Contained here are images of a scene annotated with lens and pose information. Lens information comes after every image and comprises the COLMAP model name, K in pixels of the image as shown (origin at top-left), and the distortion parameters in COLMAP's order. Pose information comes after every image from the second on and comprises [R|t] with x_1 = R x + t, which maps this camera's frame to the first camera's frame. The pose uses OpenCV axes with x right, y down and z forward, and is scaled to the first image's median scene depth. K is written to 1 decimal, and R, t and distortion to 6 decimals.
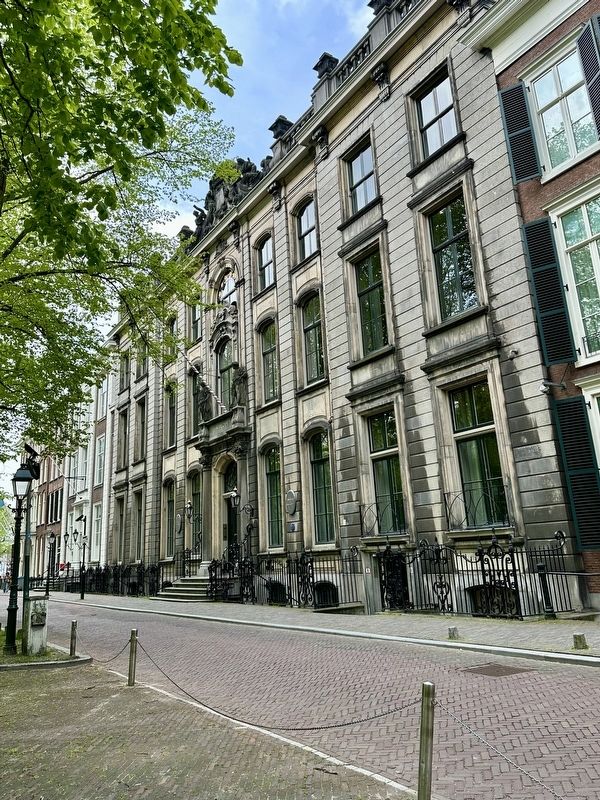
lens RADIAL K [[557.9, 0, 300.0], [0, 557.9, 400.0], [0, 0, 1]] dist [0.037851, -0.002315]
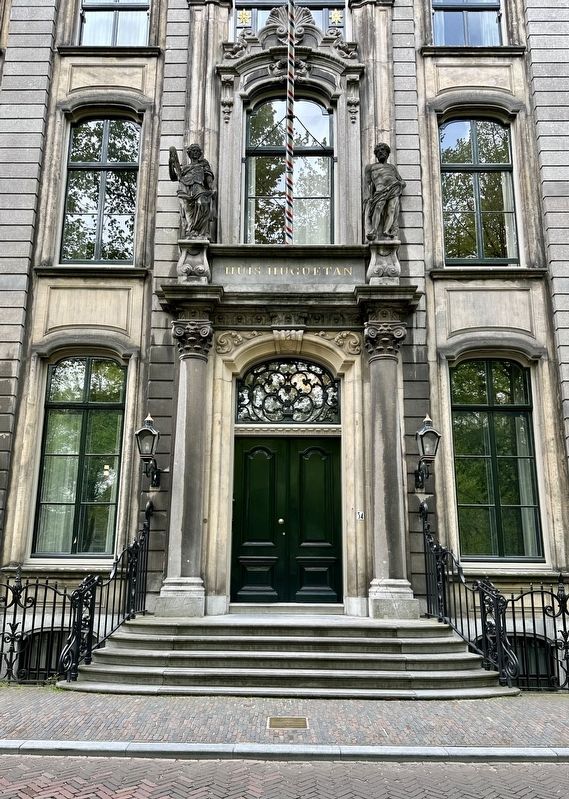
lens RADIAL K [[647.7, 0, 284.6], [0, 647.7, 421.4], [0, 0, 1]] dist [-0.003279, -0.002960]
pose [[0.584823, 0.234078, 0.776652, -0.523140], [-0.250753, 0.962732, -0.101343, 0.219383], [-0.771430, -0.135481, 0.621724, 0.720478]]
